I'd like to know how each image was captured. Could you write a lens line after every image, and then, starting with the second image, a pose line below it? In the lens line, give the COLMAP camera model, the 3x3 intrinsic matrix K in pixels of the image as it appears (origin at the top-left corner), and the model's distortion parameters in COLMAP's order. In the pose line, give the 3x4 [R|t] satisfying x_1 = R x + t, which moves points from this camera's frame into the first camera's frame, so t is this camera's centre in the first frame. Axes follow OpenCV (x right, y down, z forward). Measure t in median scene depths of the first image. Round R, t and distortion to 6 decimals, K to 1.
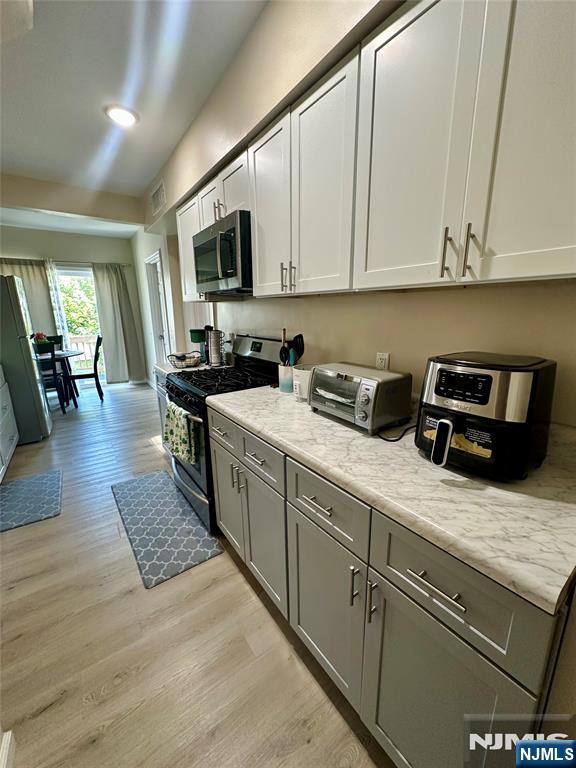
lens RADIAL K [[306.7, 0, 289.0], [0, 306.7, 383.9], [0, 0, 1]] dist [-0.001298, -0.000230]
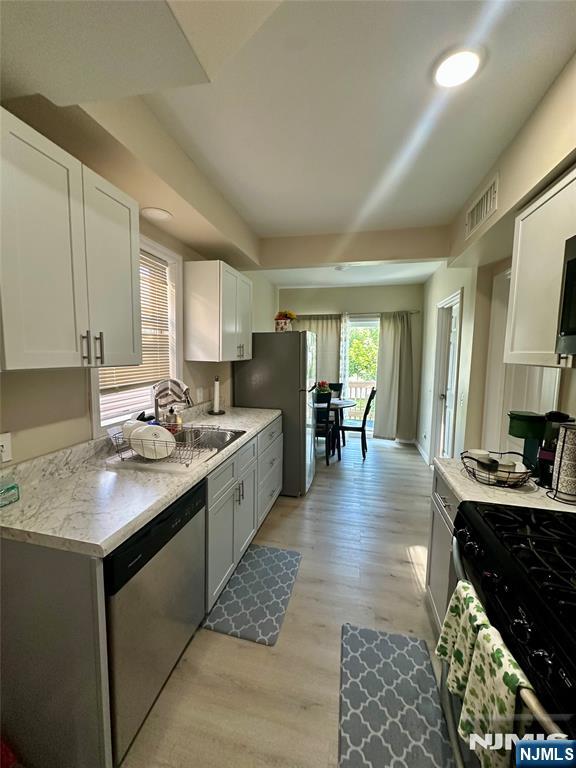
lens RADIAL K [[306.7, 0, 286.3], [0, 306.7, 383.5], [0, 0, 1]] dist [-0.001298, -0.000230]
pose [[0.663357, 0.088321, -0.743073, -0.272038], [-0.190618, 0.980196, -0.053663, -0.180411], [0.723618, 0.177241, 0.667055, 0.477994]]
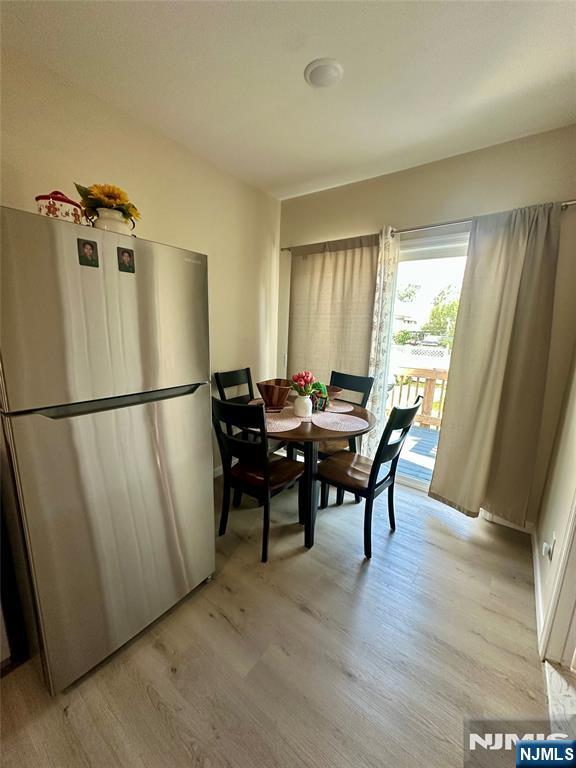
lens RADIAL K [[306.7, 0, 285.6], [0, 306.7, 385.5], [0, 0, 1]] dist [-0.001298, -0.000230]
pose [[0.309353, 0.203777, -0.928857, -0.825146], [-0.256617, 0.958422, 0.124798, -0.469202], [0.915668, 0.199754, 0.348784, 1.865893]]
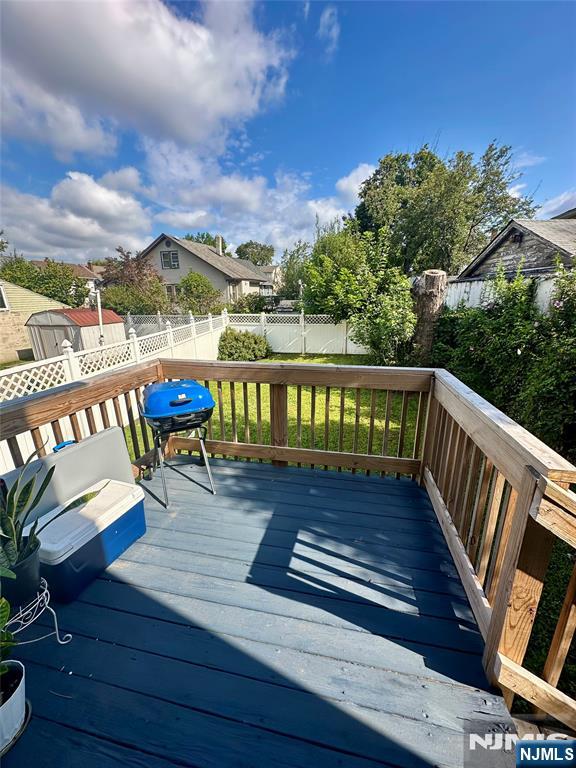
lens RADIAL K [[306.7, 0, 287.6], [0, 306.7, 385.0], [0, 0, 1]] dist [-0.001298, -0.000230]
pose [[0.682476, 0.210813, -0.699846, -1.997984], [-0.168529, 0.977089, 0.129981, -0.729642], [0.711214, 0.029235, 0.702367, 3.075080]]
